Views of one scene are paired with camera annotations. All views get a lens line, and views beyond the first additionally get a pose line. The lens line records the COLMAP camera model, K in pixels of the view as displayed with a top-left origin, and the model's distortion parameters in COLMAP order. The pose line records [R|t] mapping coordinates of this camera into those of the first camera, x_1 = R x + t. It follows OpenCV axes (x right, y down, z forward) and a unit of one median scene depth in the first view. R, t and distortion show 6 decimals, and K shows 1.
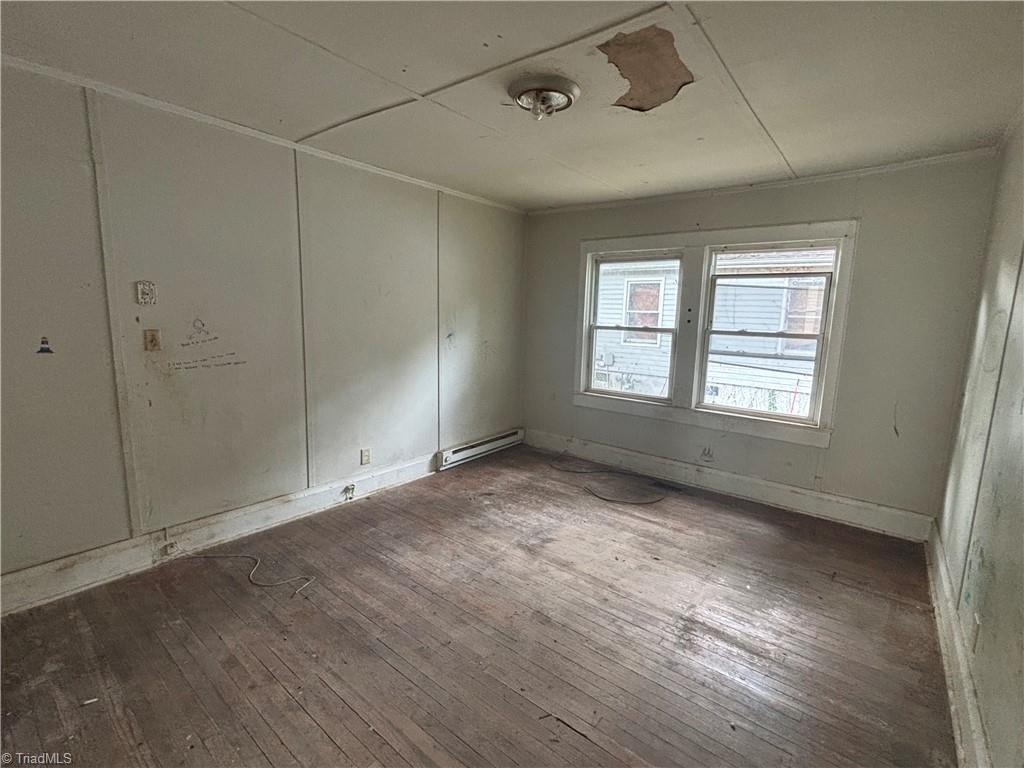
lens RADIAL K [[475.3, 0, 512.0], [0, 475.3, 384.0], [0, 0, 1]] dist [-0.002479, -0.000483]
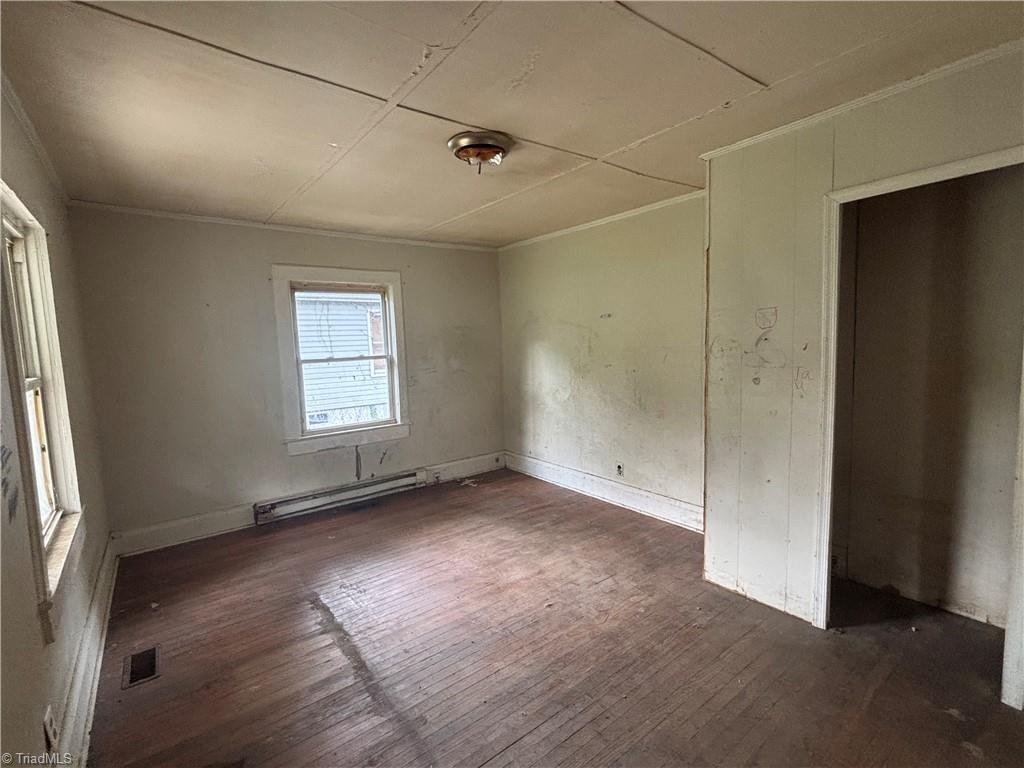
lens RADIAL K [[475.3, 0, 512.0], [0, 475.3, 384.0], [0, 0, 1]] dist [-0.002479, -0.000483]
pose [[0.244397, -0.129989, 0.960923, -0.557538], [0.188752, 0.978396, 0.084346, -0.074535], [-0.951127, 0.160763, 0.263652, 0.351829]]
